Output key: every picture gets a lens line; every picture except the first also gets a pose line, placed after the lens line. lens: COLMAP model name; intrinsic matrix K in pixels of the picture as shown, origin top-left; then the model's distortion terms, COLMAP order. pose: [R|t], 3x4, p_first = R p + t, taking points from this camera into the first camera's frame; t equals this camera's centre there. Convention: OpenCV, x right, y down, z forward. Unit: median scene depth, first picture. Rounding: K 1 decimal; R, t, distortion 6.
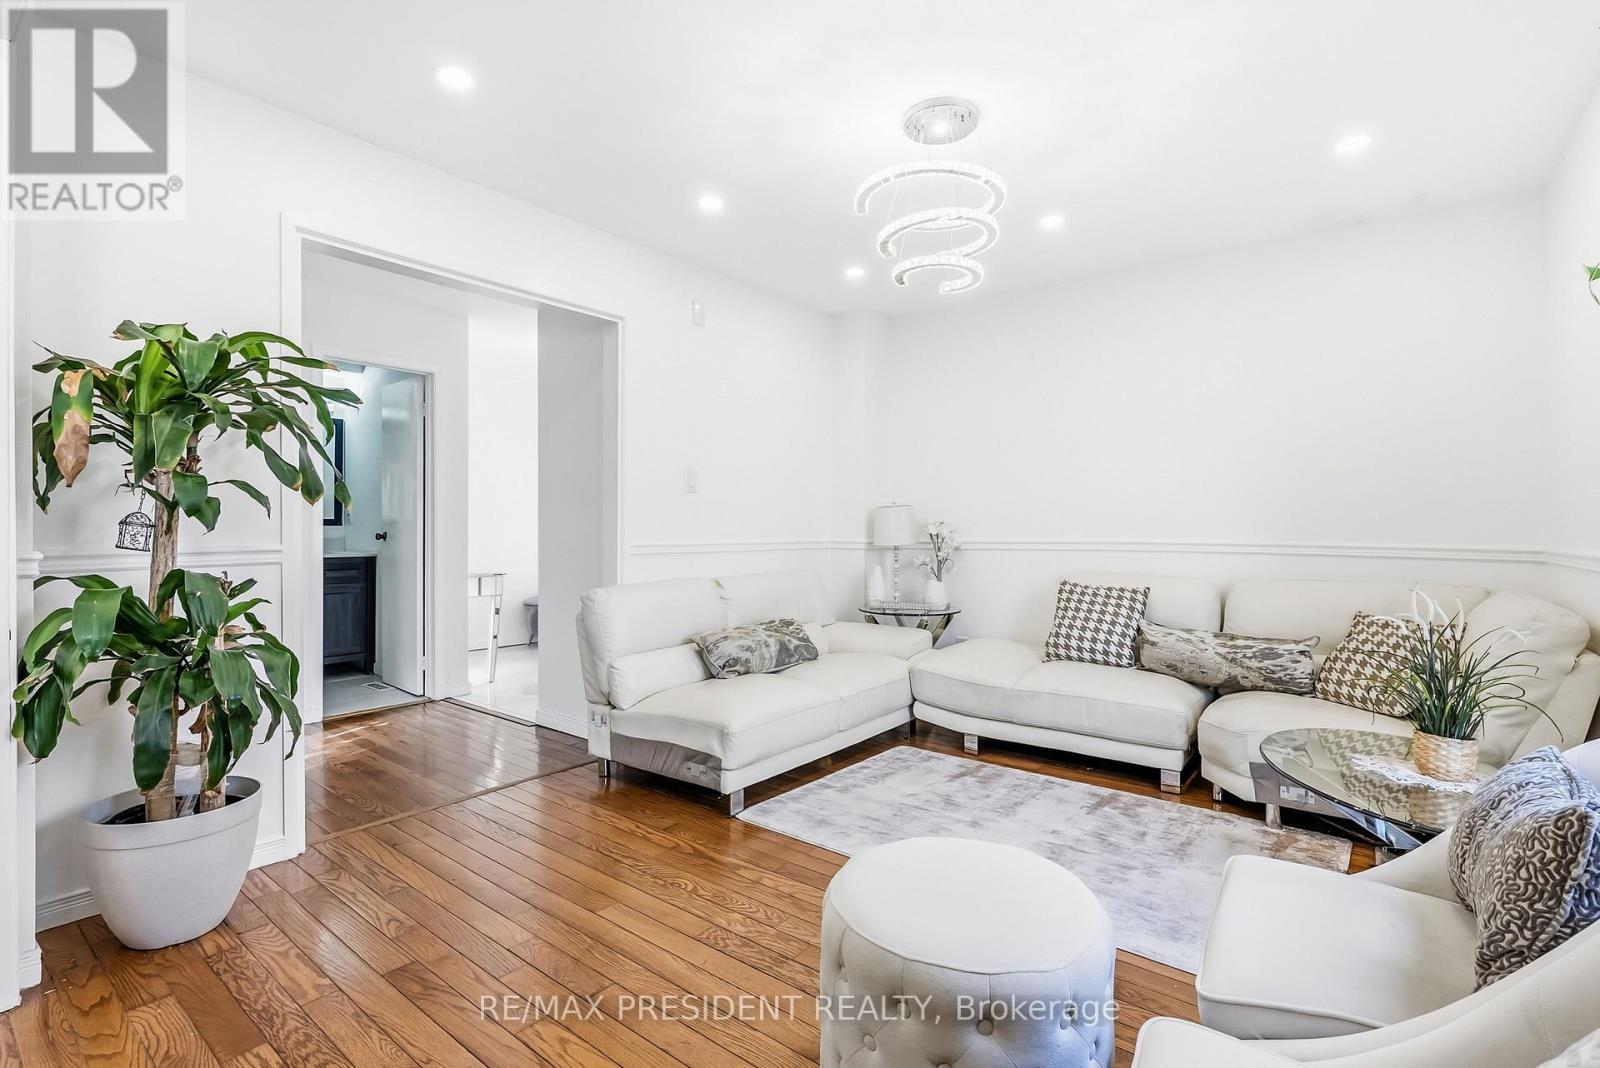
lens RADIAL K [[754.6, 0, 778.2], [0, 754.6, 535.3], [0, 0, 1]] dist [-0.000011, 0.000563]
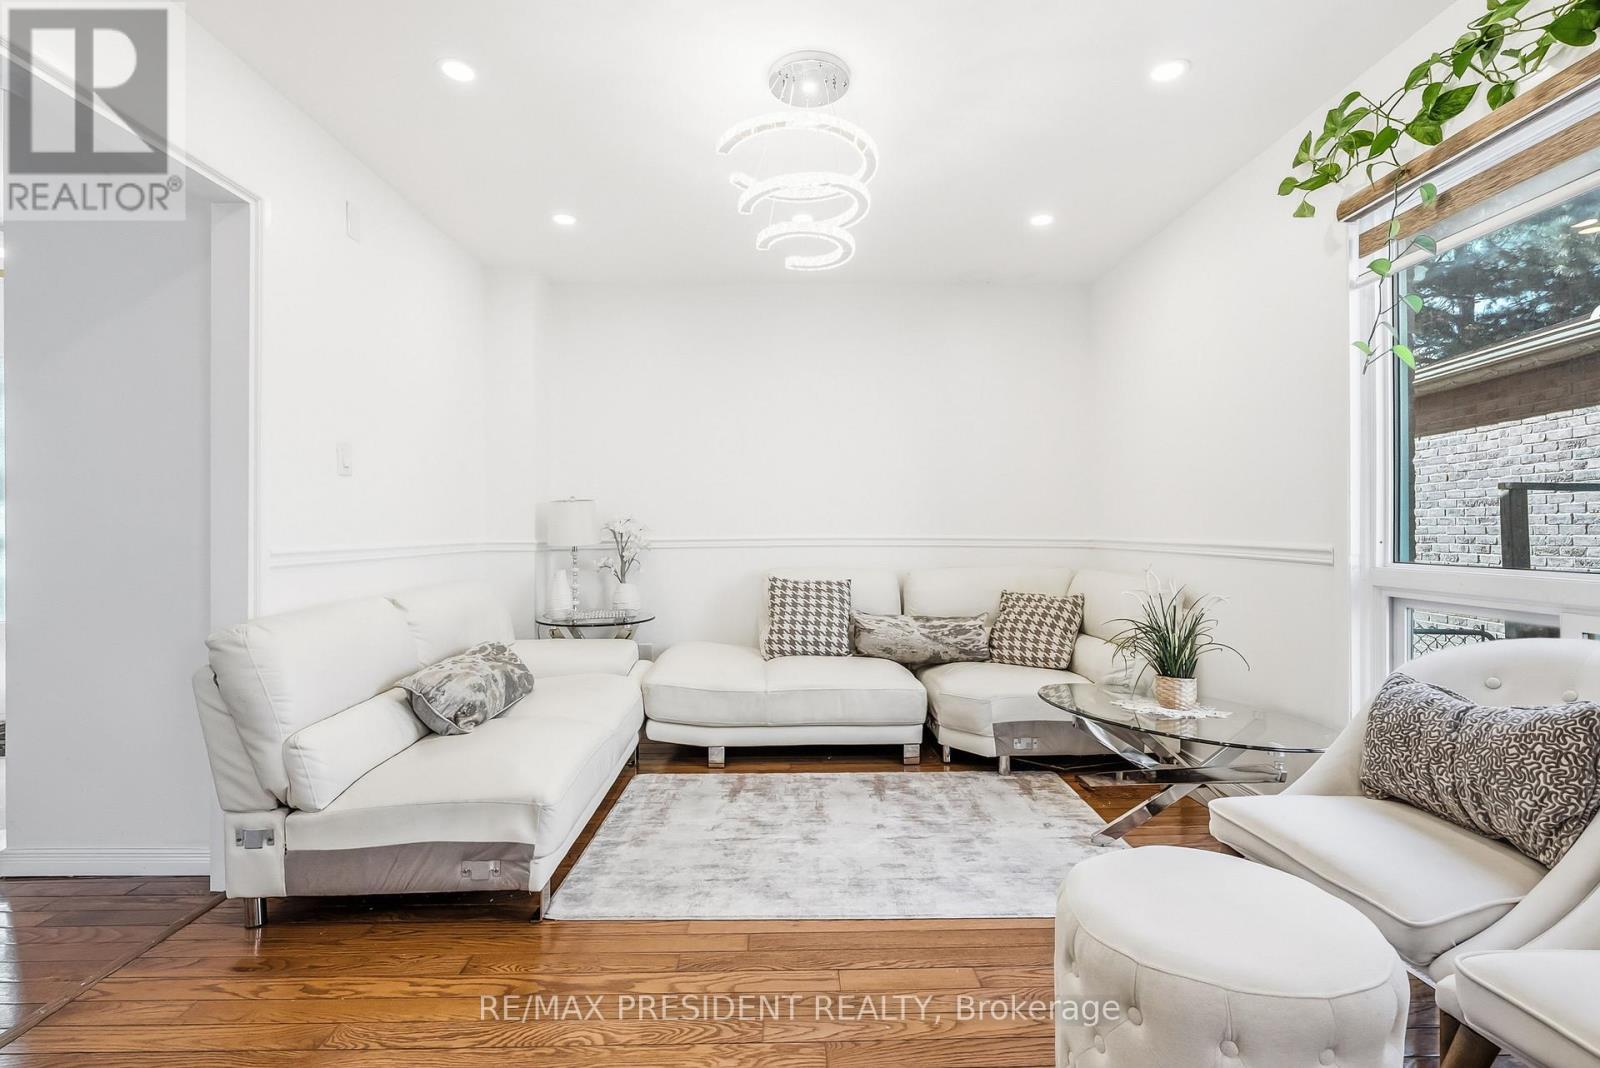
lens RADIAL K [[759.1, 0, 795.3], [0, 759.1, 528.7], [0, 0, 1]] dist [-0.004212, 0.000857]
pose [[0.763687, -0.005442, 0.645564, -0.304536], [0.009986, 0.999944, -0.003383, -0.001142], [-0.645510, 0.009031, 0.763698, 0.243411]]
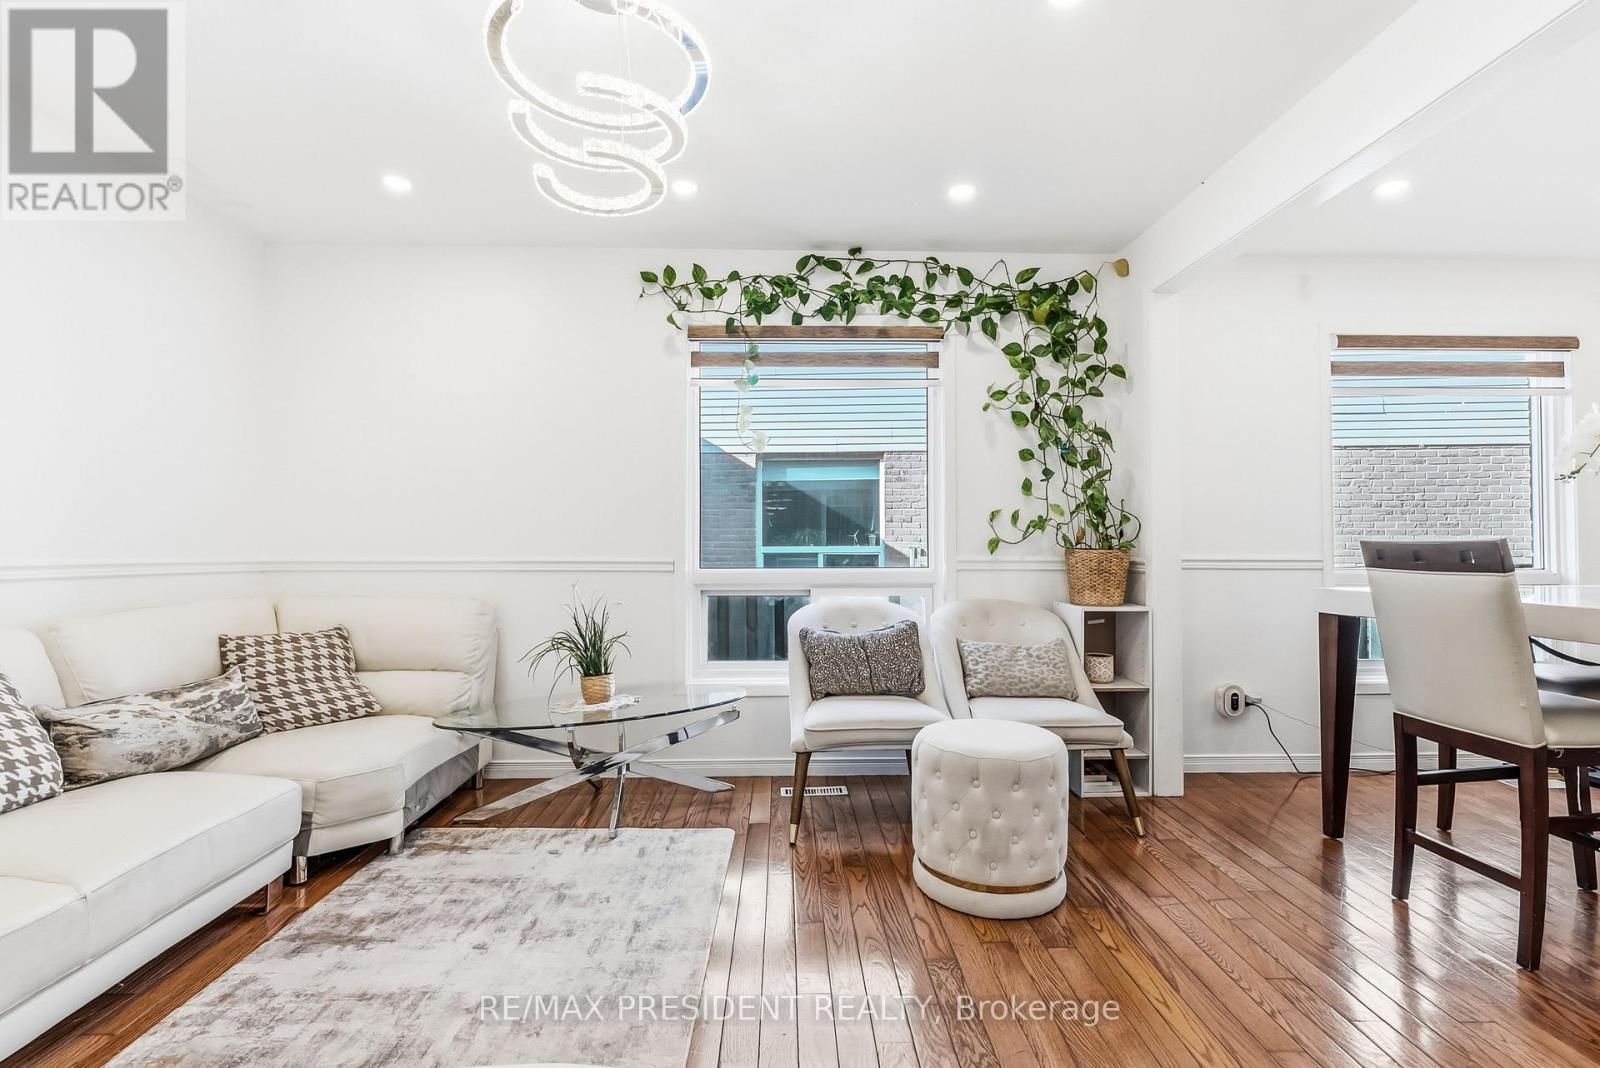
lens RADIAL K [[750.3, 0, 804.2], [0, 750.3, 530.5], [0, 0, 1]] dist [-0.001433, 0.000458]
pose [[-0.664341, 0.009921, 0.747364, -0.336848], [0.004935, 0.999948, -0.008887, -0.010994], [-0.747414, -0.002216, -0.664355, 1.031250]]
